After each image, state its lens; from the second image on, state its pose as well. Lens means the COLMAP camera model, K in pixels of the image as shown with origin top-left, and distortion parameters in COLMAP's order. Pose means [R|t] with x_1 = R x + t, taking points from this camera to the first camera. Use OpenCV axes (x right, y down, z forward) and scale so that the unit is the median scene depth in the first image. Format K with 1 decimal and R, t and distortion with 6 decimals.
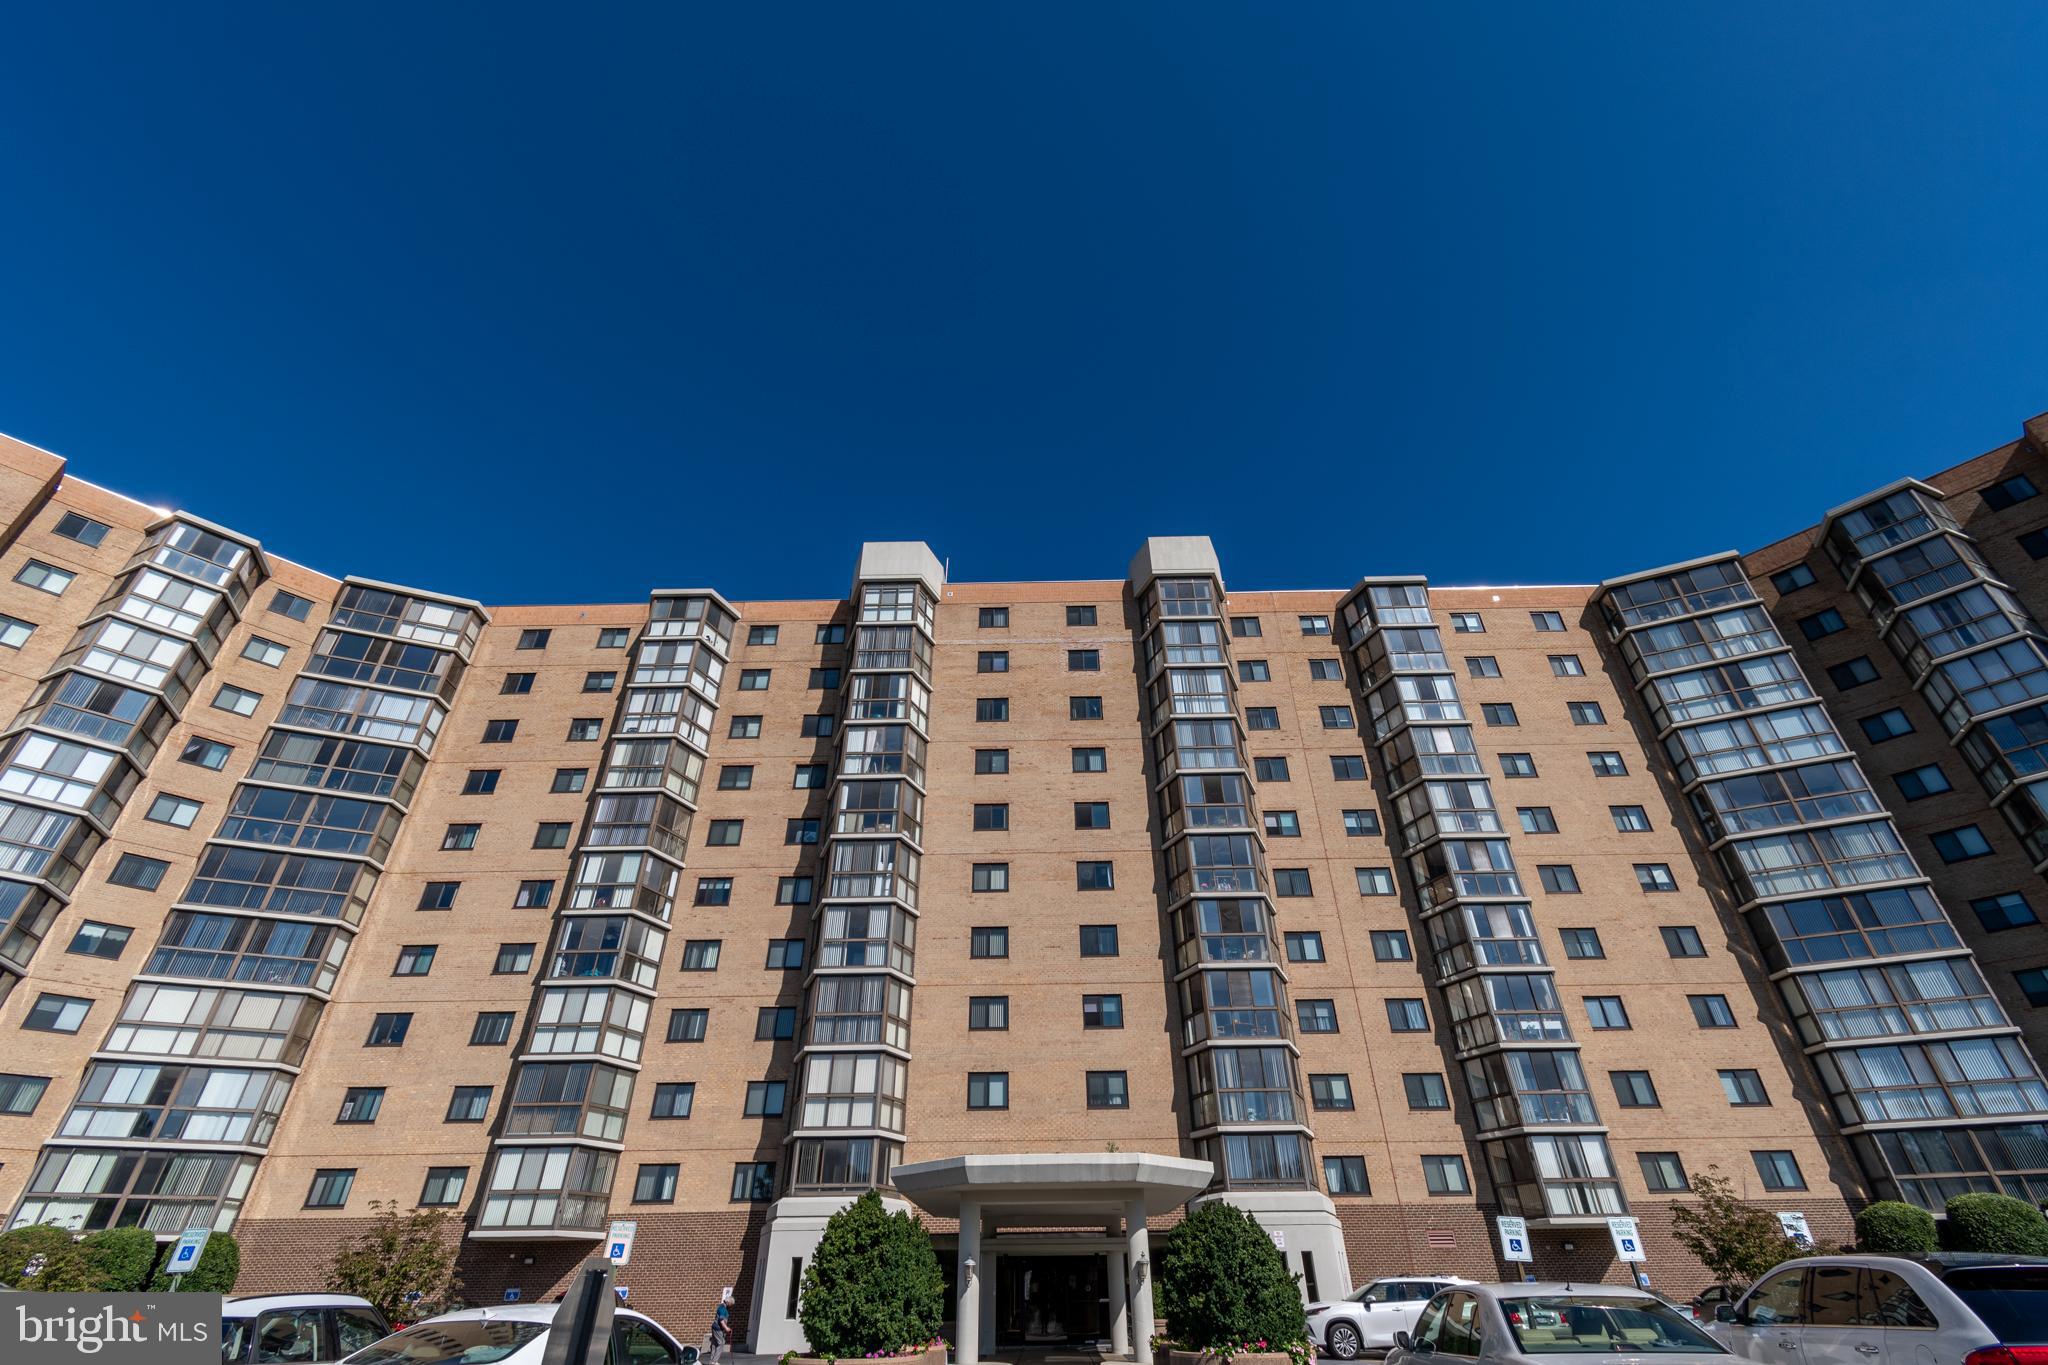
lens RADIAL K [[934.7, 0, 1027.5], [0, 934.7, 678.2], [0, 0, 1]] dist [0.000169, -0.000637]
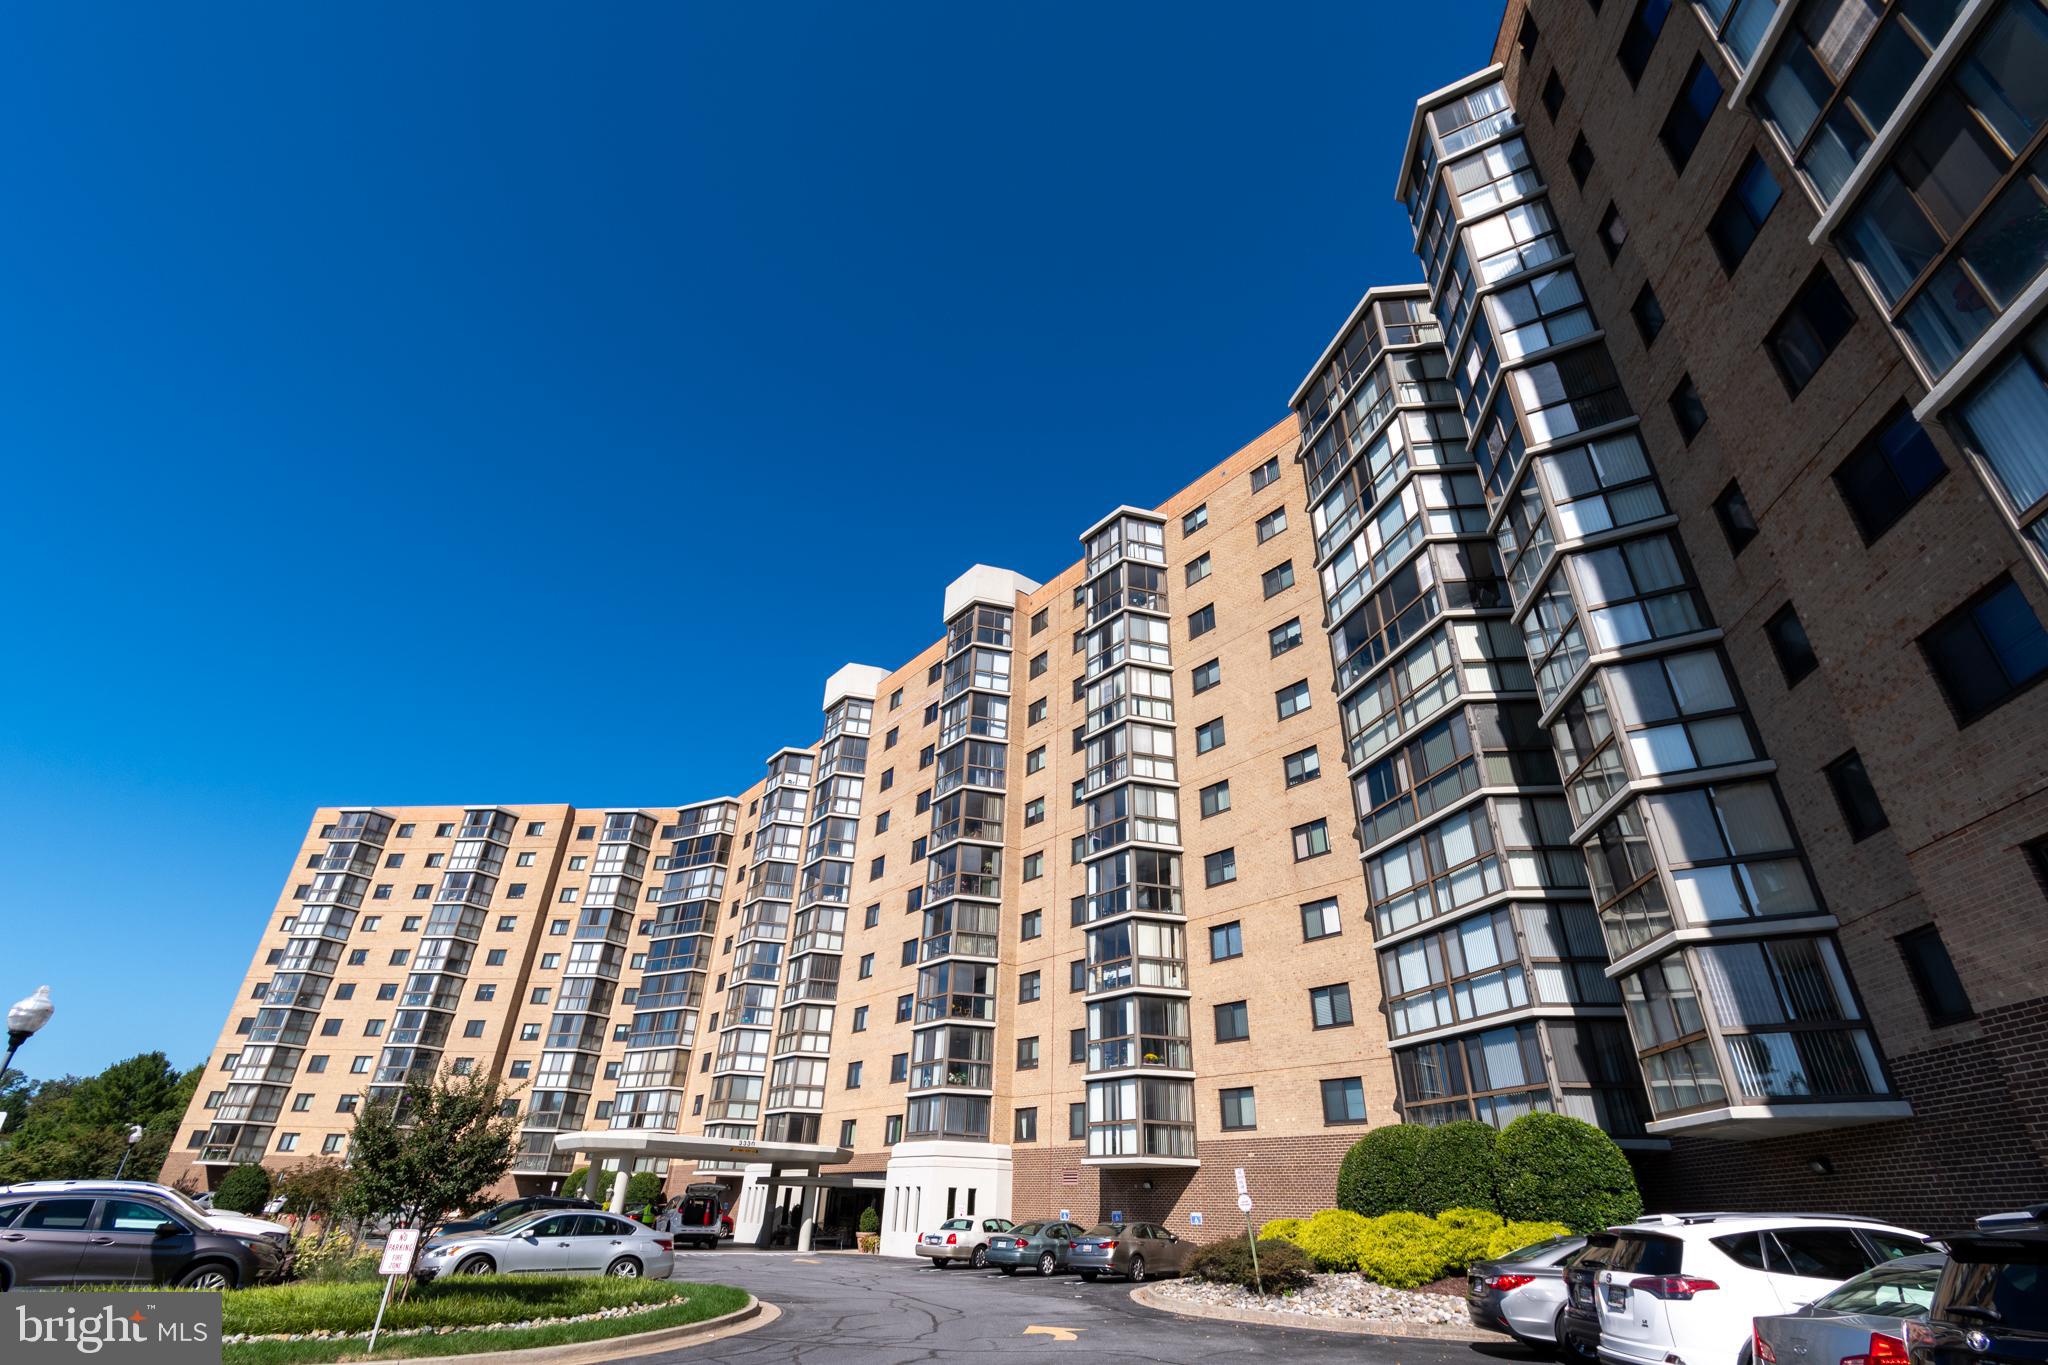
lens RADIAL K [[934.7, 0, 1029.9], [0, 934.7, 687.5], [0, 0, 1]] dist [0.000169, -0.000637]
pose [[0.646415, -0.352221, -0.676822, 1.162450], [0.402435, 0.911038, -0.089753, 0.129202], [0.648223, -0.214359, 0.730655, 0.243521]]
